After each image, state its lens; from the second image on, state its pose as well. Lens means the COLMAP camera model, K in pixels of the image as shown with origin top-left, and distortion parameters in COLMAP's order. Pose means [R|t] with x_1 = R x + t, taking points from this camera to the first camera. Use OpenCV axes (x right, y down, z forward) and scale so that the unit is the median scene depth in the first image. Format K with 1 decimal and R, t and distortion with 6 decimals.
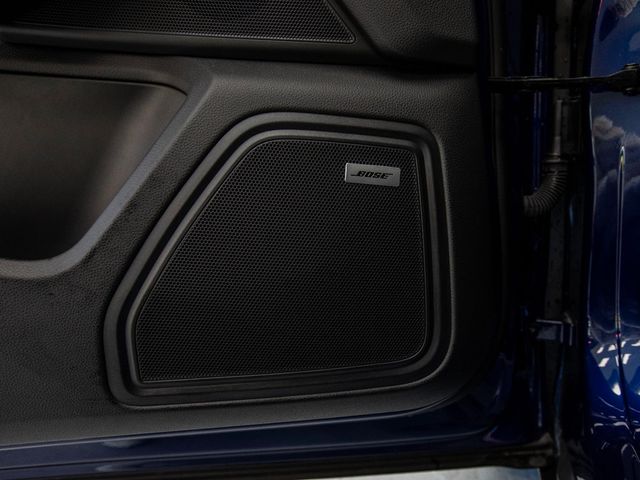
lens RADIAL K [[412.8, 0, 320.0], [0, 412.8, 240.0], [0, 0, 1]] dist [-0.005517, -0.002113]
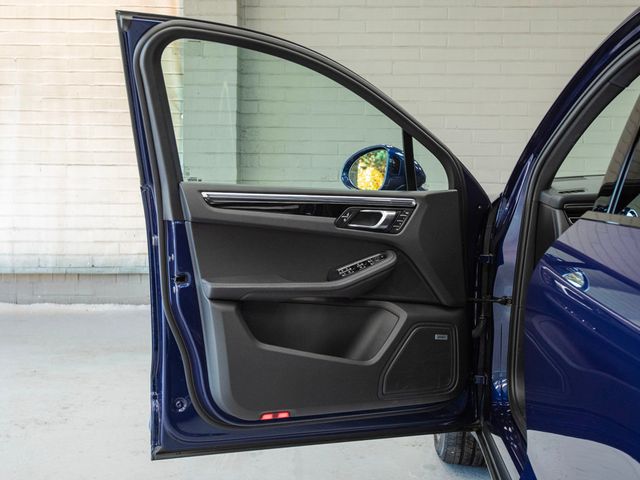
lens RADIAL K [[842.2, 0, 341.5], [0, 842.2, 240.8], [0, 0, 1]] dist [0.004836, 0.073333]
pose [[0.935729, 0.008619, 0.352613, -2.423681], [-0.009169, 0.999958, -0.000110, -0.721384], [-0.352600, -0.003130, 0.935769, -4.150374]]
